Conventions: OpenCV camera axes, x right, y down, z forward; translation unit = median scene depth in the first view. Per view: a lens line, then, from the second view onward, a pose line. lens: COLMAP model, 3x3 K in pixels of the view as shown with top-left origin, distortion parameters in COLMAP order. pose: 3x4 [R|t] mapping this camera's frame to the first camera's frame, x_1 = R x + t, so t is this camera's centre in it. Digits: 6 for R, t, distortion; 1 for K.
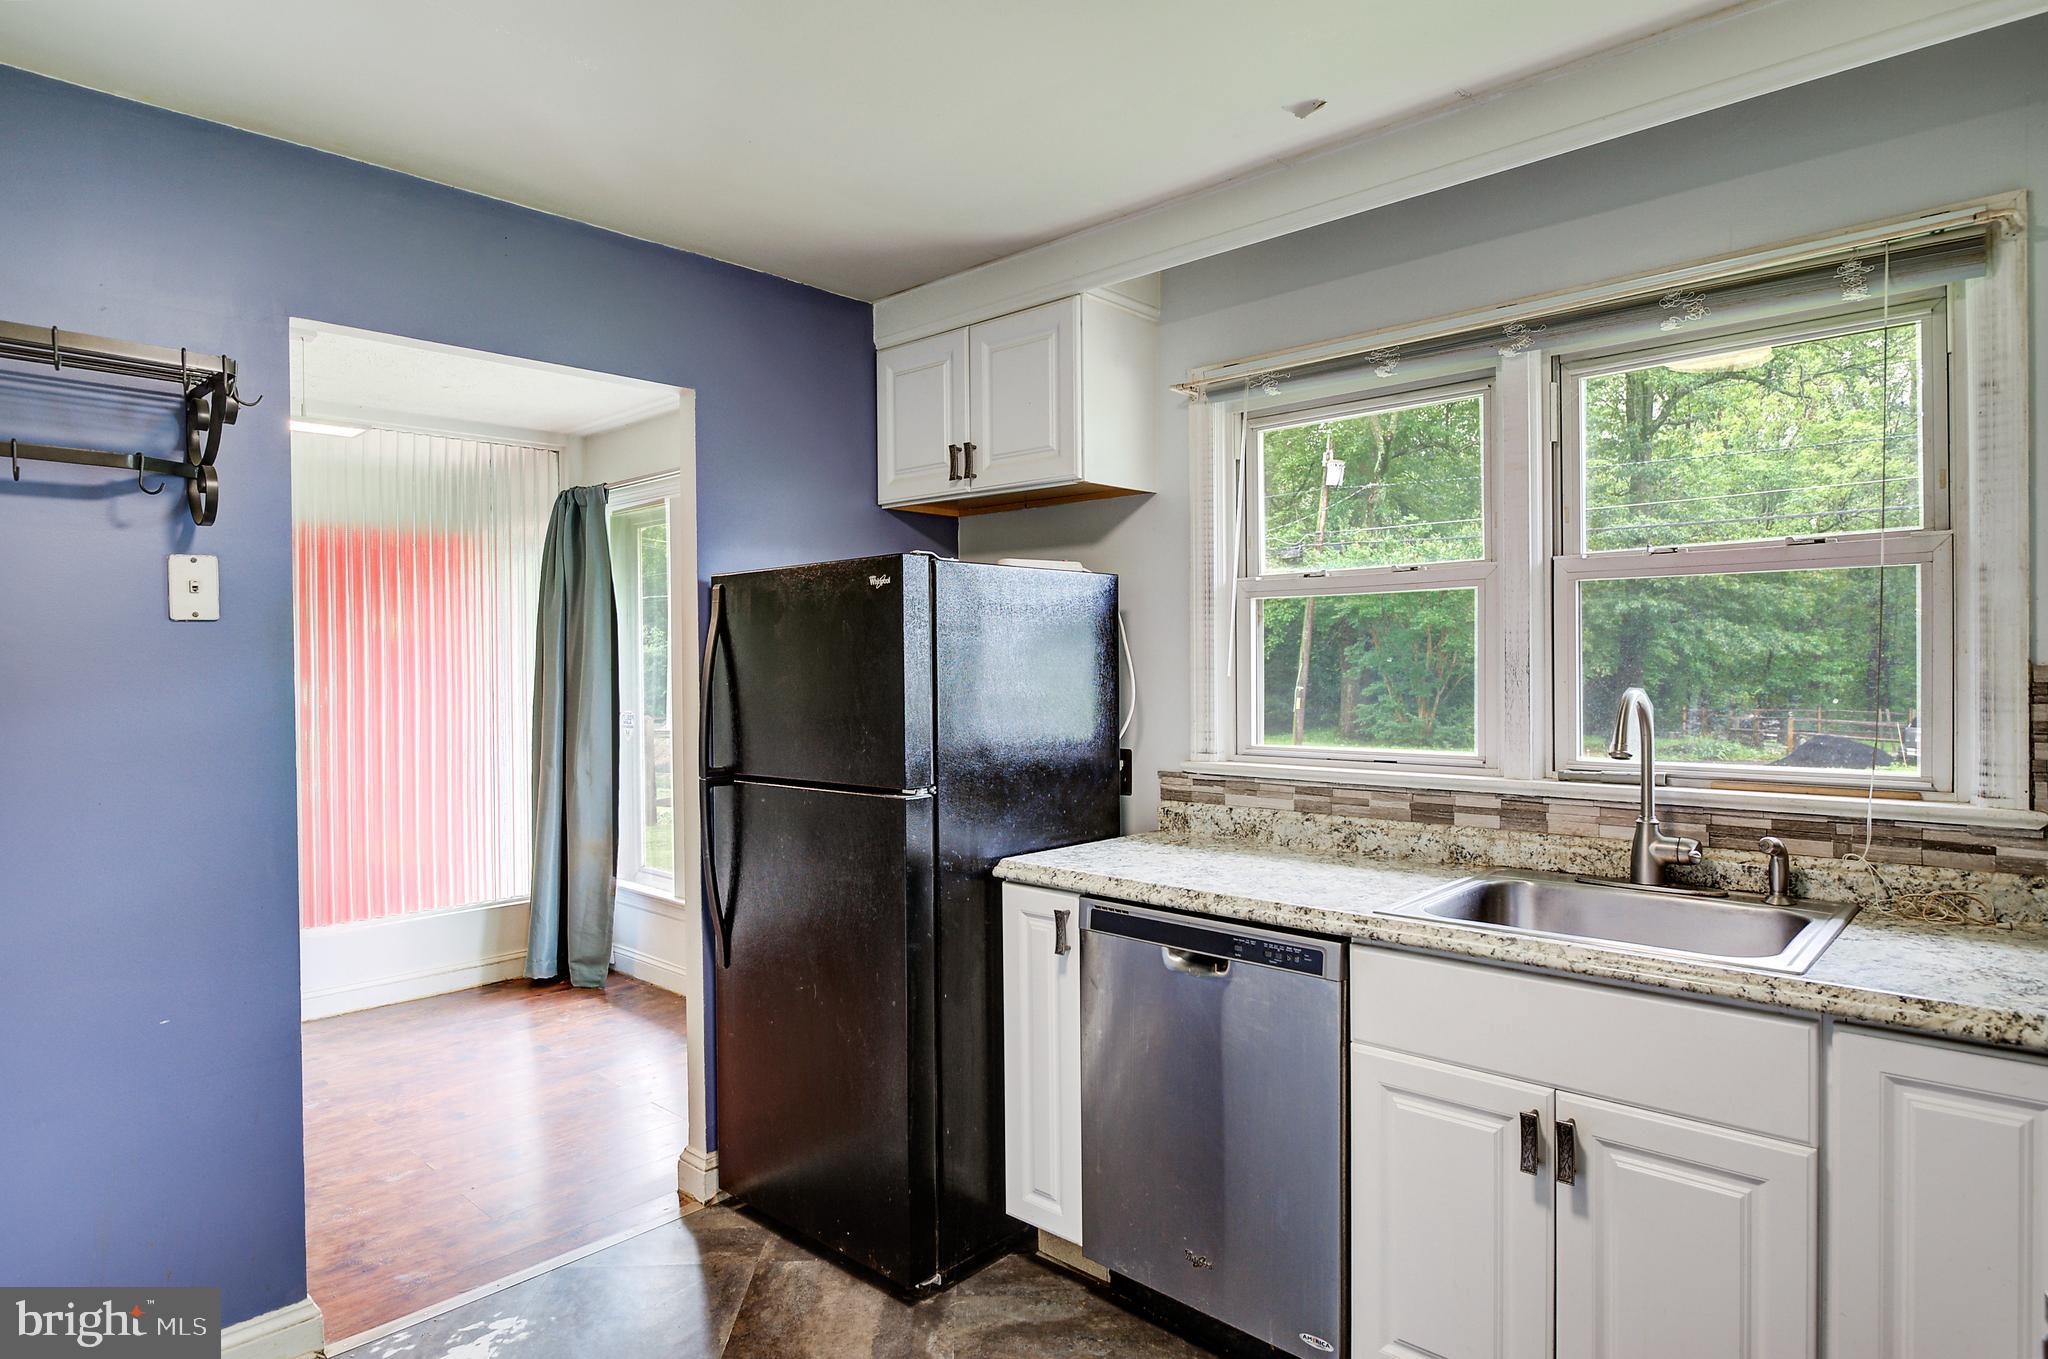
lens RADIAL K [[1159.2, 0, 1024.0], [0, 1159.2, 679.5], [0, 0, 1]] dist [-0.001338, -0.008588]
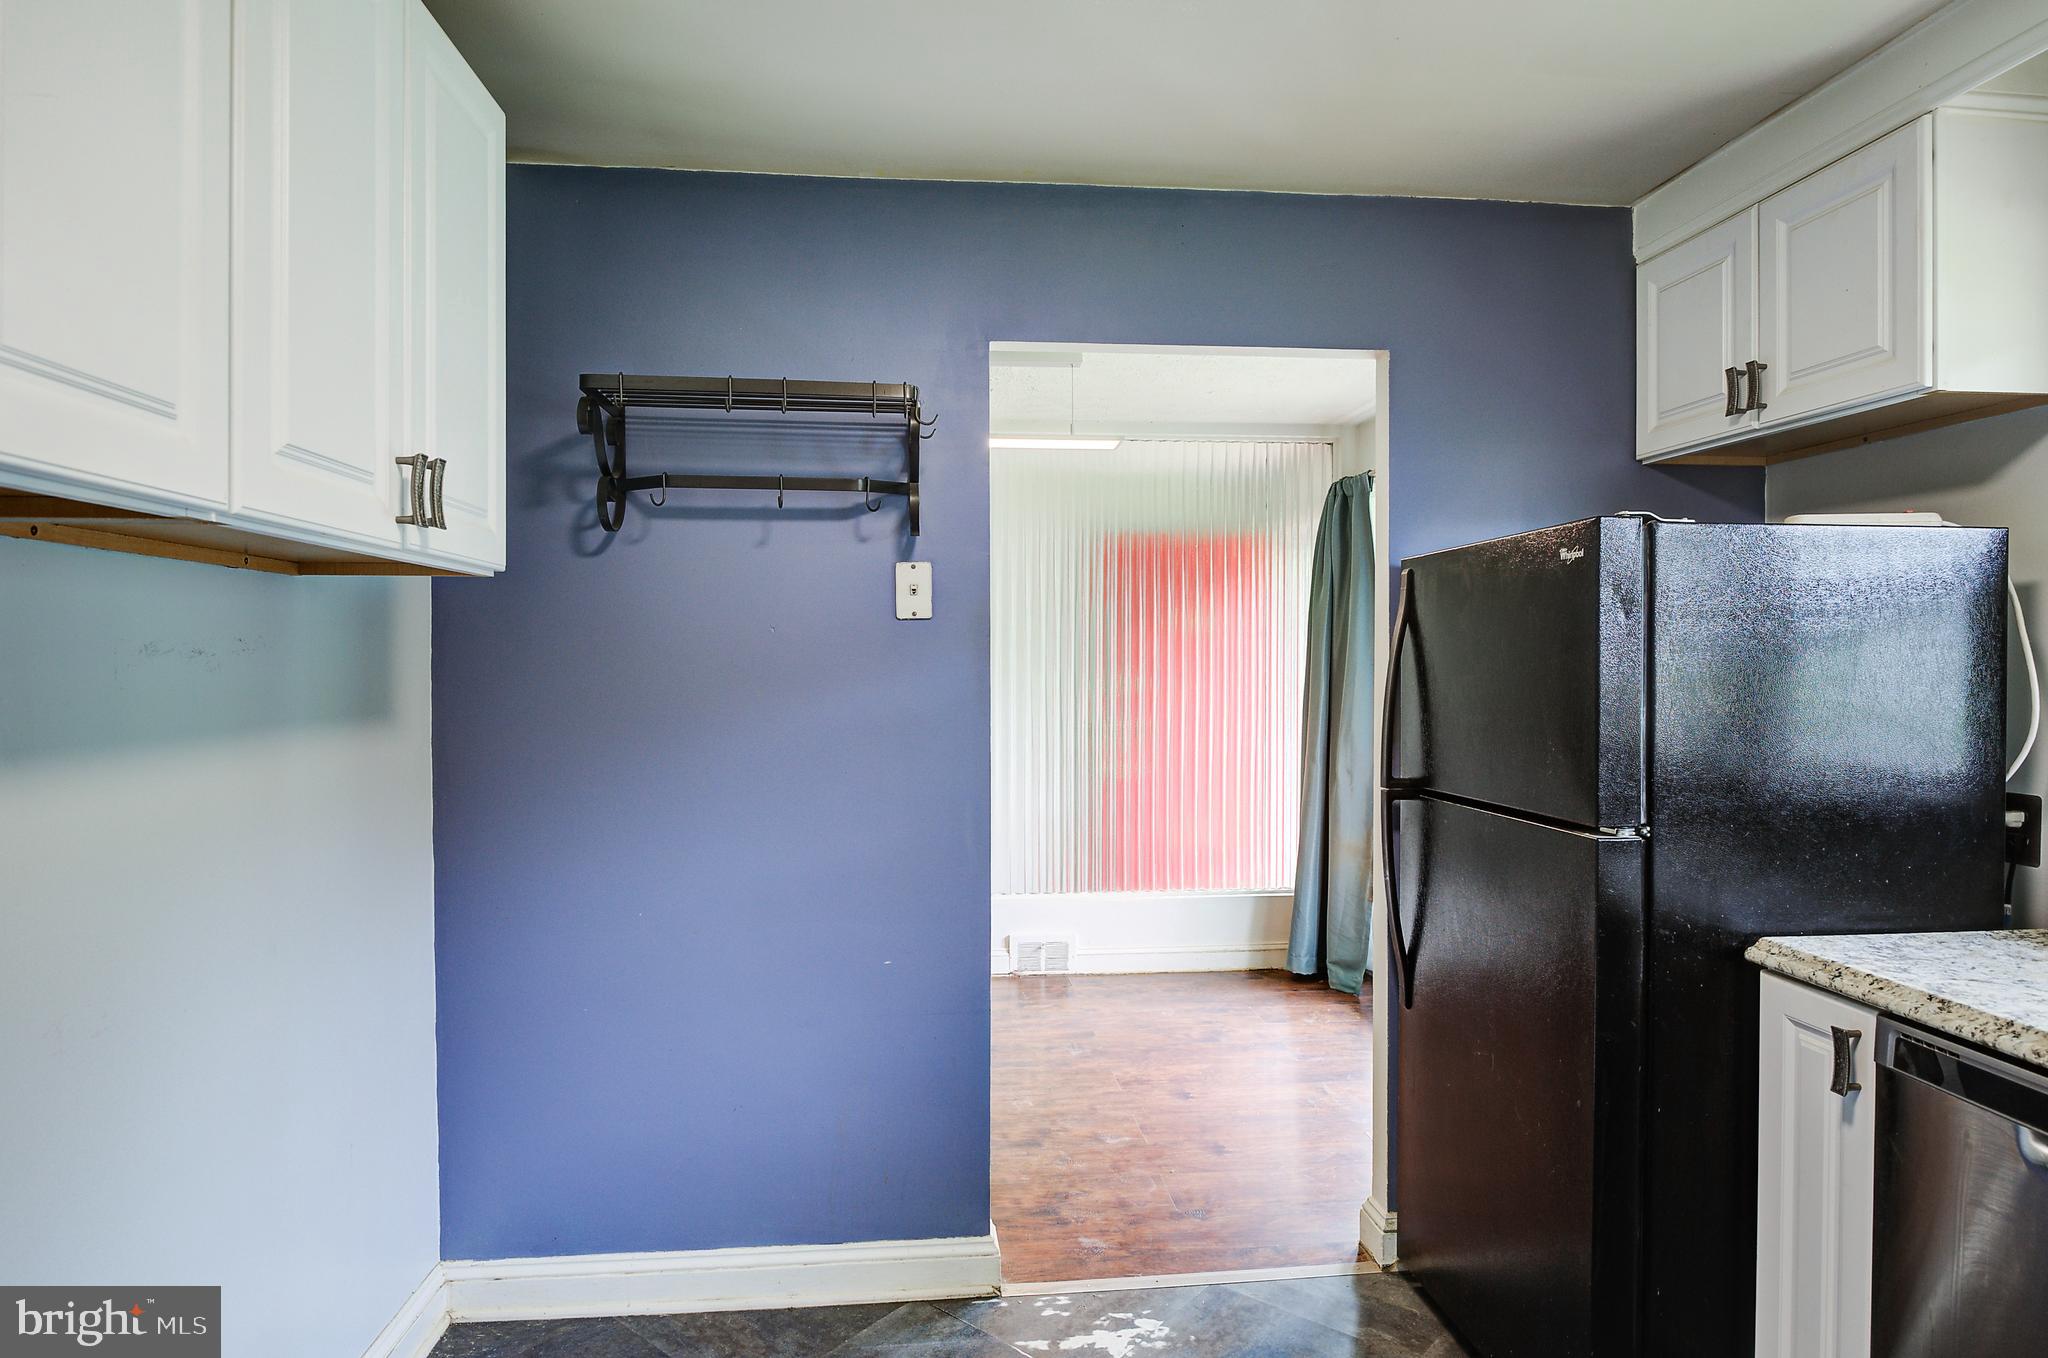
lens RADIAL K [[1159.2, 0, 1024.0], [0, 1159.2, 679.0], [0, 0, 1]] dist [-0.001338, -0.008588]
pose [[0.752035, 0.018110, -0.658875, 0.099677], [-0.015398, 0.999832, 0.009907, -0.003471], [0.658944, 0.002695, 0.752188, 0.158840]]
